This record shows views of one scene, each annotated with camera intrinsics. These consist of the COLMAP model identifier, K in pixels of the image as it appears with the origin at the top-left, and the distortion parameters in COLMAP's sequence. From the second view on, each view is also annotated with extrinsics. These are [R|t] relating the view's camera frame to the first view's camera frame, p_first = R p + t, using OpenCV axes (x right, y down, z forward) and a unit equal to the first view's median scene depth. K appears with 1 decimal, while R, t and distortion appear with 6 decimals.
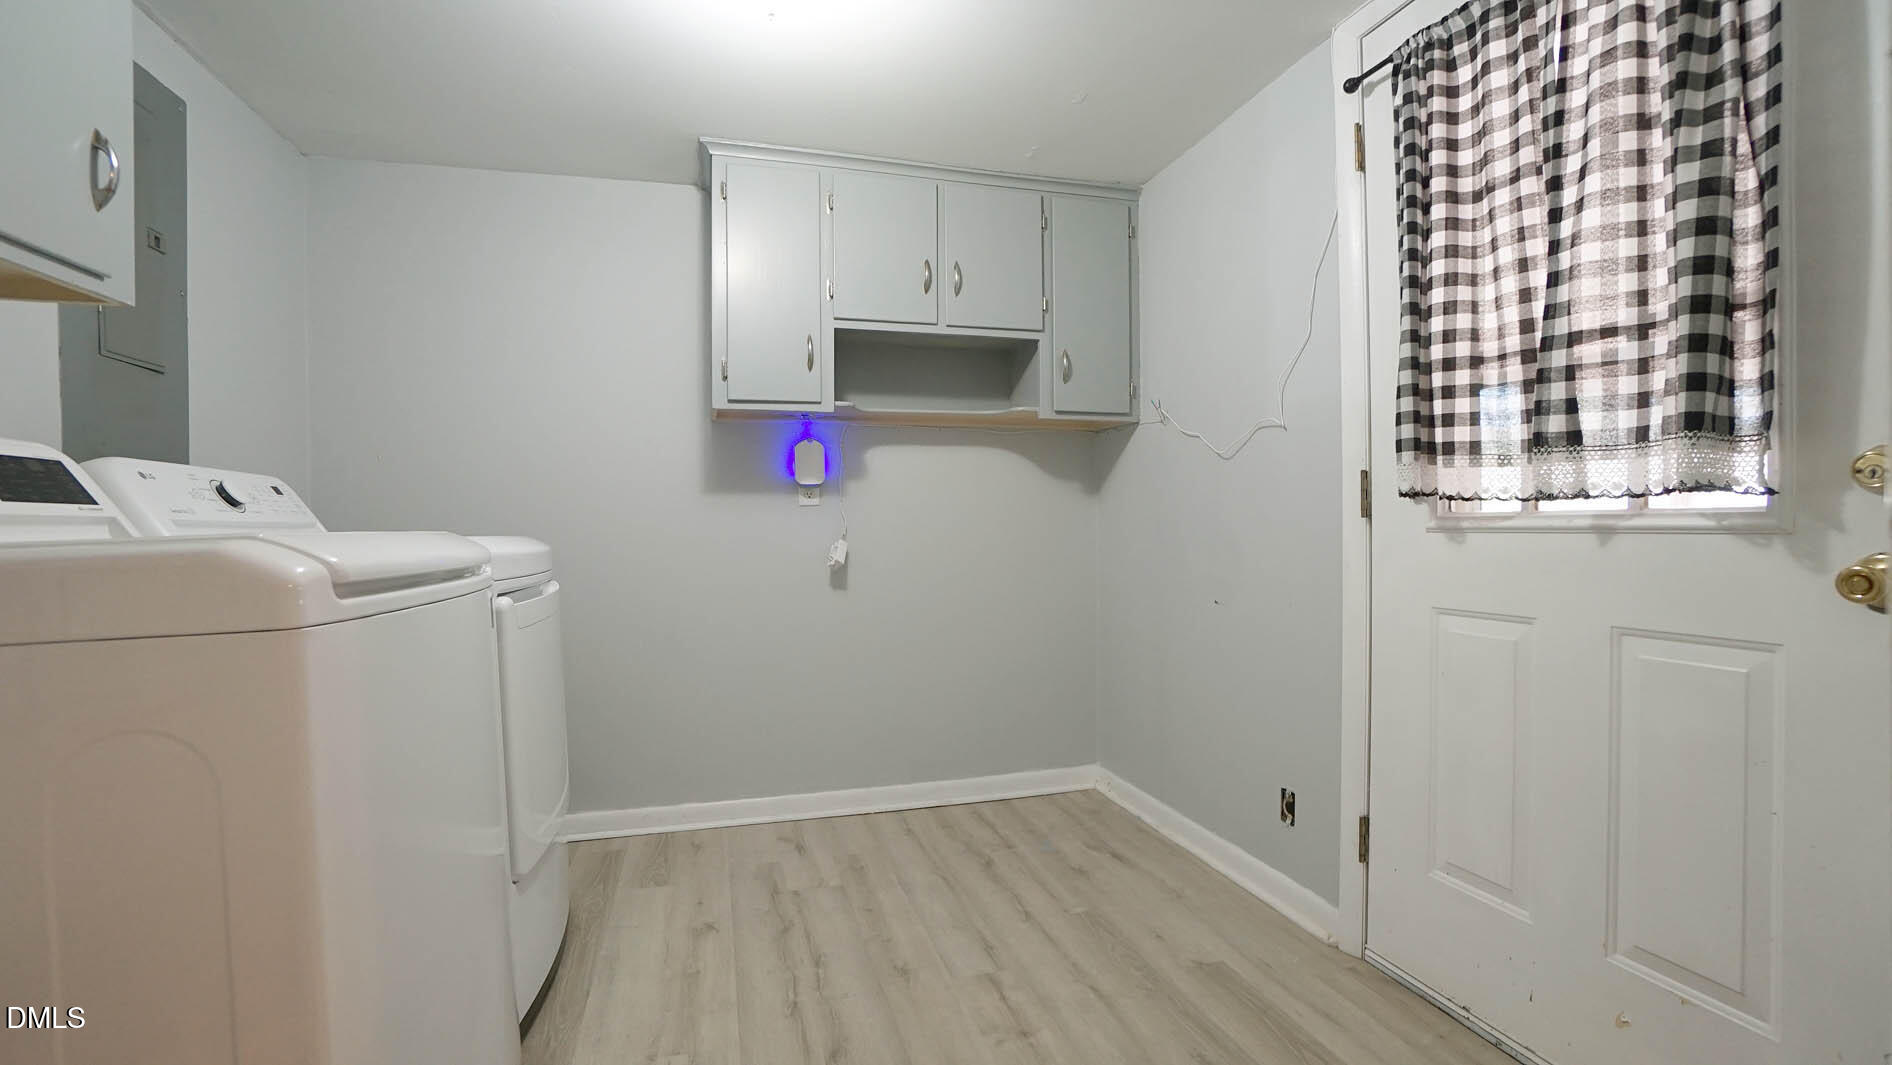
lens RADIAL K [[832.5, 0, 944.6], [0, 832.5, 536.0], [0, 0, 1]] dist [-0.069881, 0.026209]
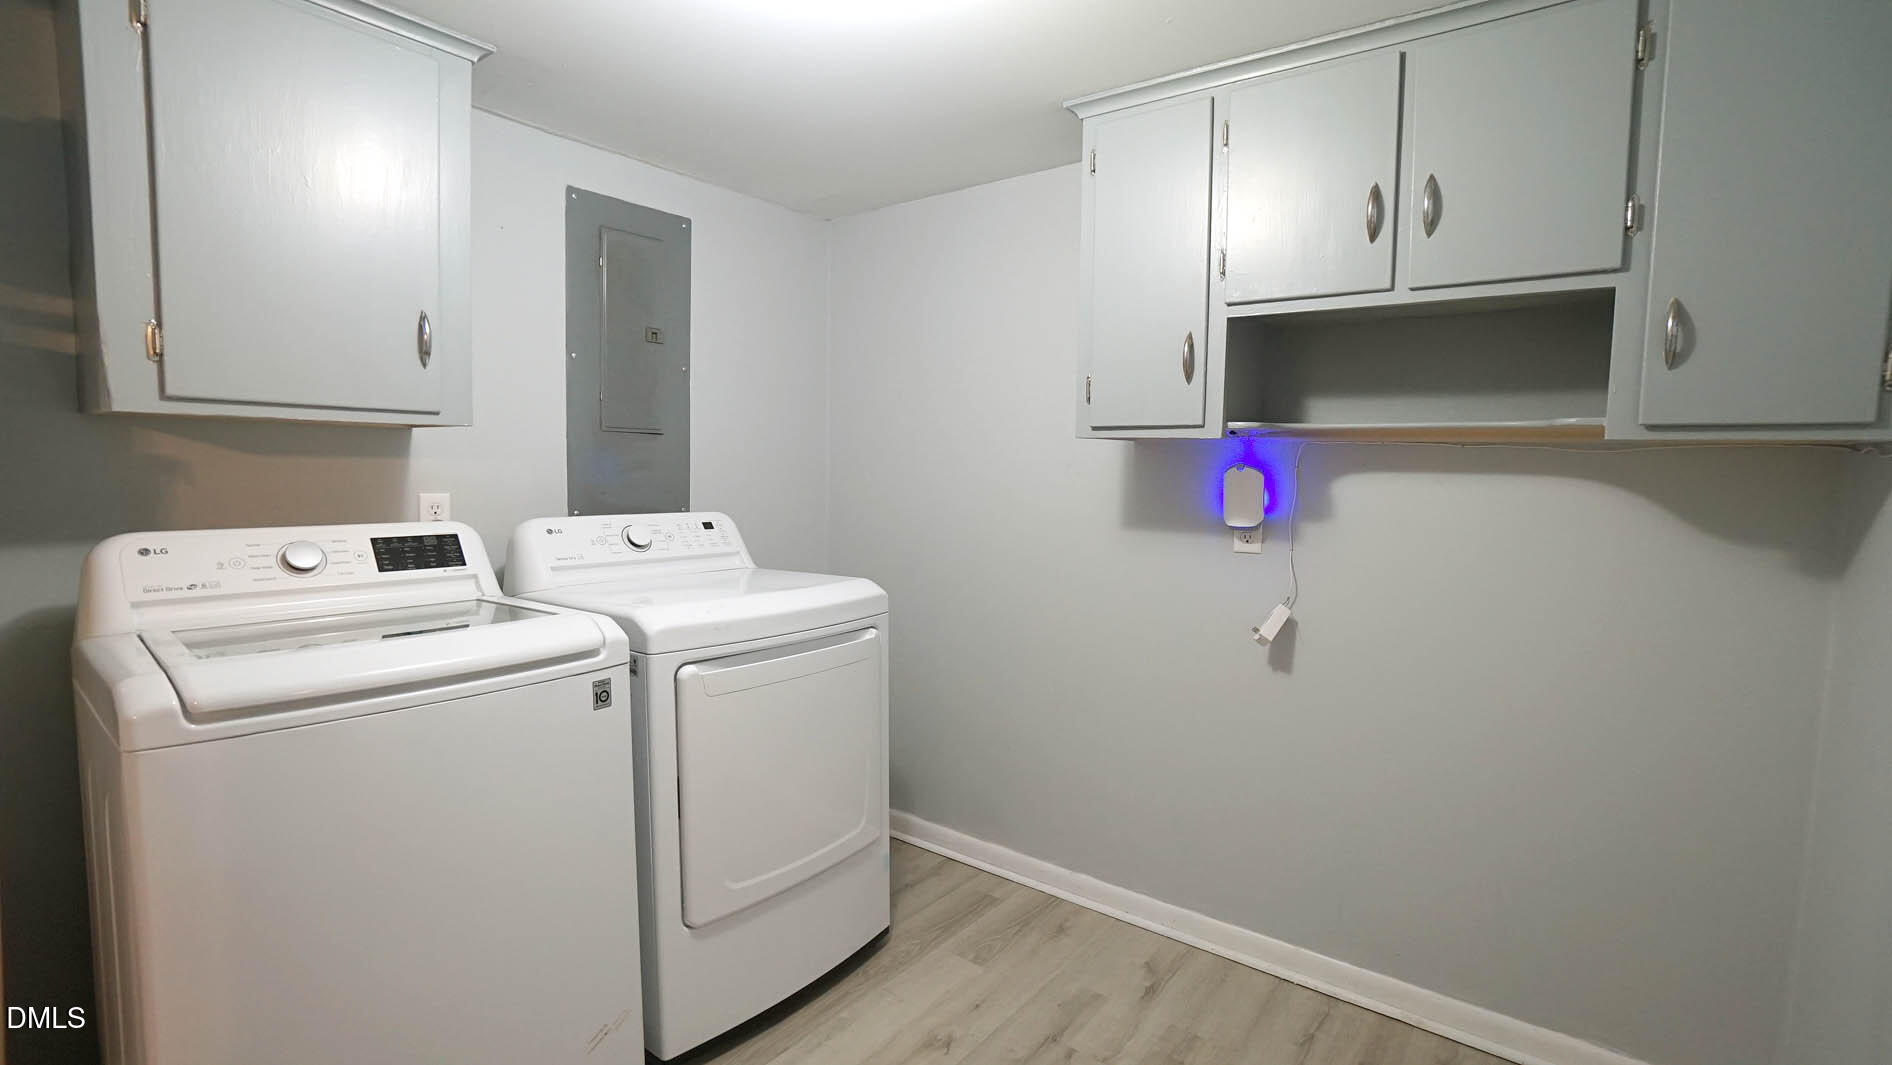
lens RADIAL K [[832.5, 0, 944.6], [0, 832.5, 536.0], [0, 0, 1]] dist [-0.069881, 0.026209]
pose [[0.594535, 0.088684, -0.799164, 0.287098], [-0.035161, 0.995816, 0.084348, -0.113455], [0.803301, -0.022049, 0.595165, 0.375381]]
